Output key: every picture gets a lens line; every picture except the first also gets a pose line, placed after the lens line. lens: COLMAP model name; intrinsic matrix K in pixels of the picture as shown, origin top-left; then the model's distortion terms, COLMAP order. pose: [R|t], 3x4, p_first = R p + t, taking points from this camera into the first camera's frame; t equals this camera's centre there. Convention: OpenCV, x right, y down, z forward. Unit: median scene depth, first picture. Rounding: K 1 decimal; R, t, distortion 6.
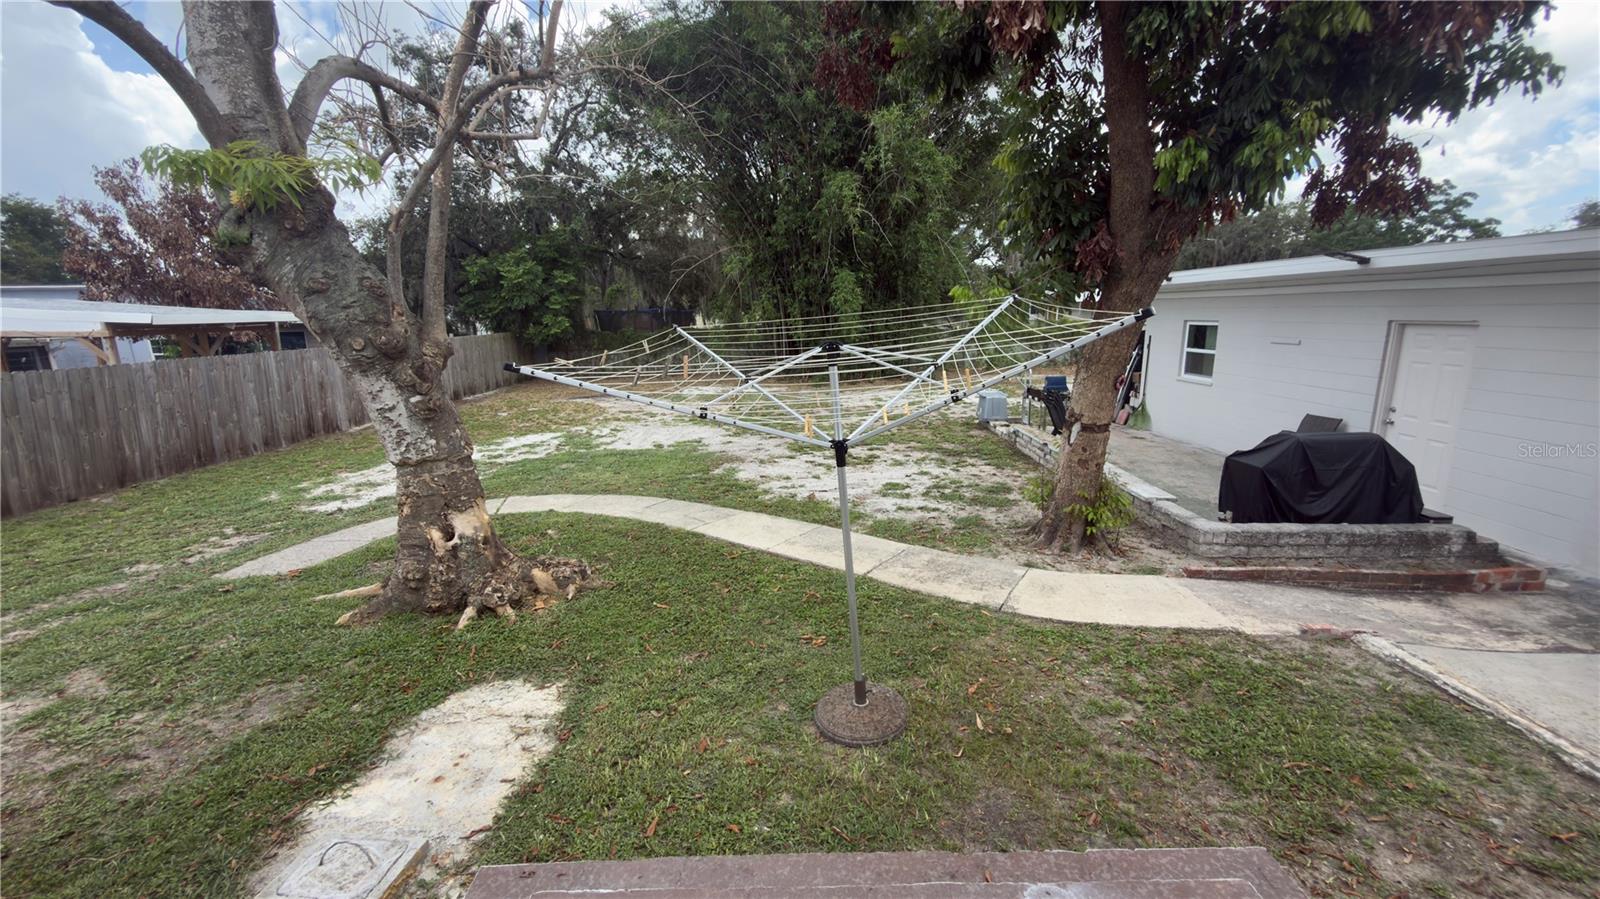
lens RADIAL K [[637.3, 0, 798.2], [0, 637.3, 443.0], [0, 0, 1]] dist [-0.000350, 0.000519]
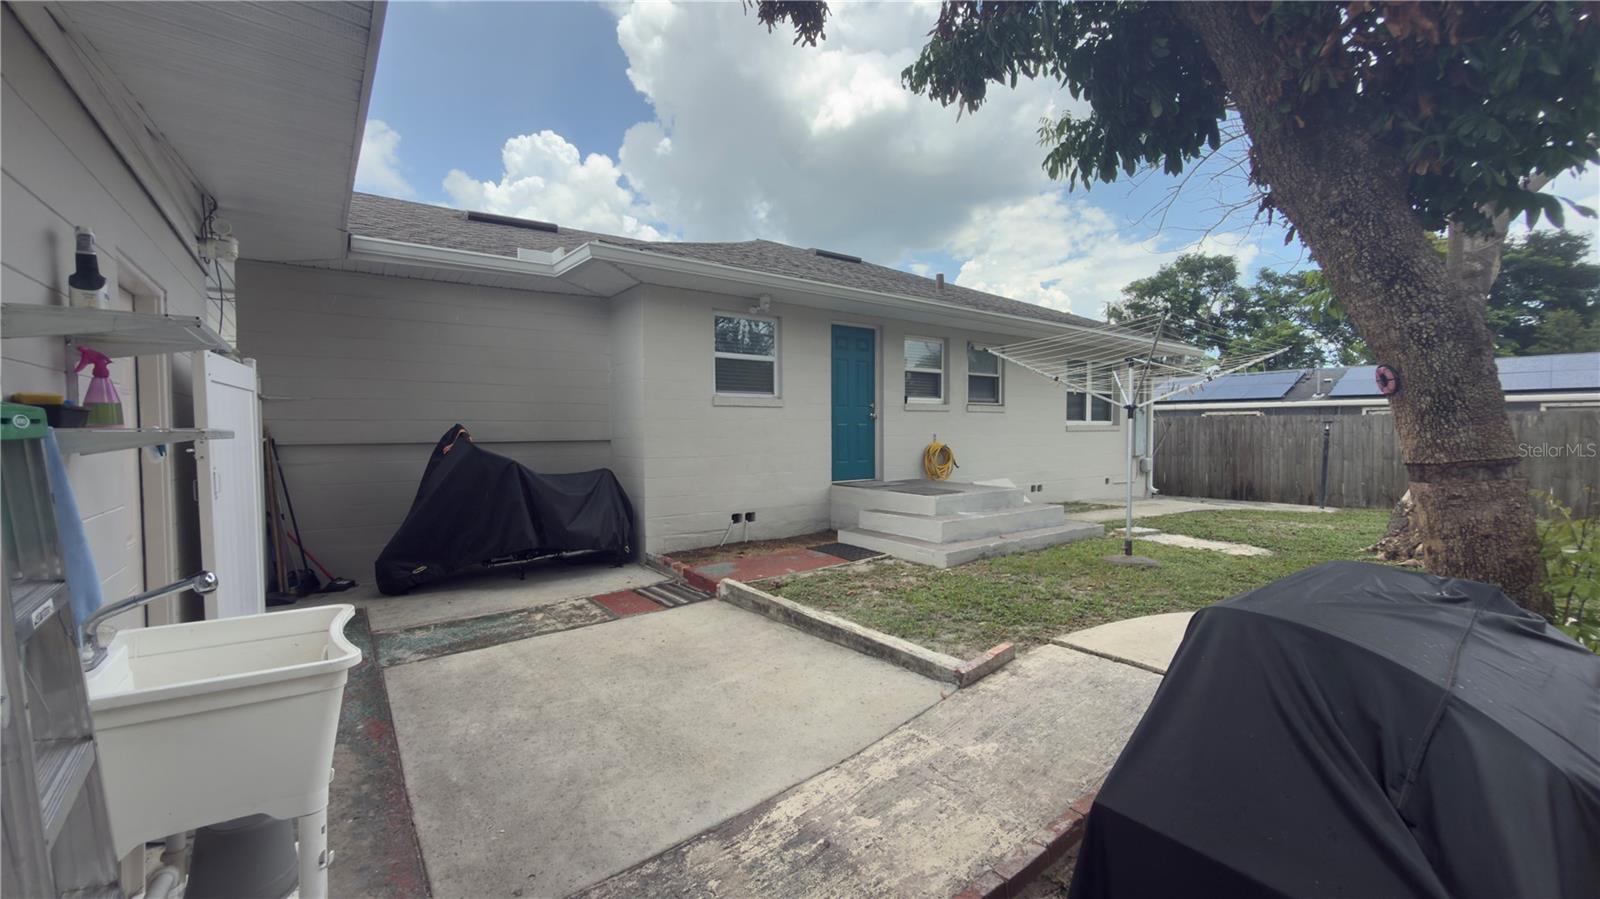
lens RADIAL K [[637.3, 0, 798.2], [0, 637.3, 443.0], [0, 0, 1]] dist [-0.000350, 0.000519]
pose [[-0.805697, 0.031449, -0.591493, 1.240900], [-0.102259, 0.976211, 0.191195, -0.097100], [0.583435, 0.214530, -0.783314, 1.170797]]
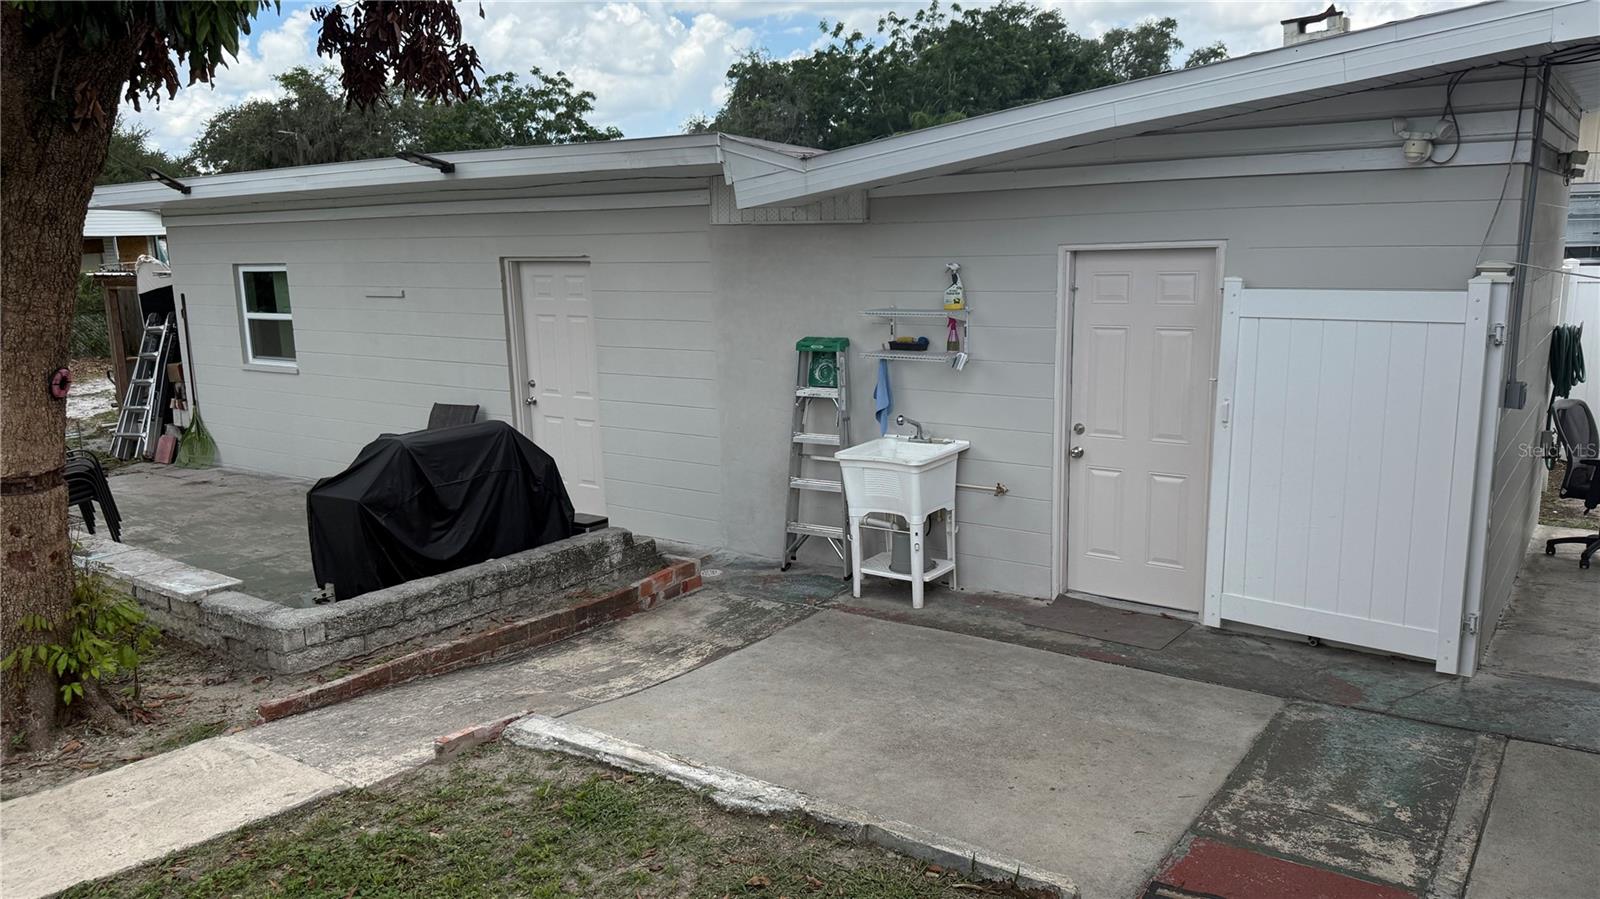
lens RADIAL K [[1144.9, 0, 800.0], [0, 1144.9, 449.5], [0, 0, 1]] dist [0.102577, -0.168919]
pose [[0.588688, -0.147650, 0.794761, 0.117567], [0.178780, 0.982611, 0.050125, 0.011820], [-0.788342, 0.112579, 0.604849, 0.007839]]
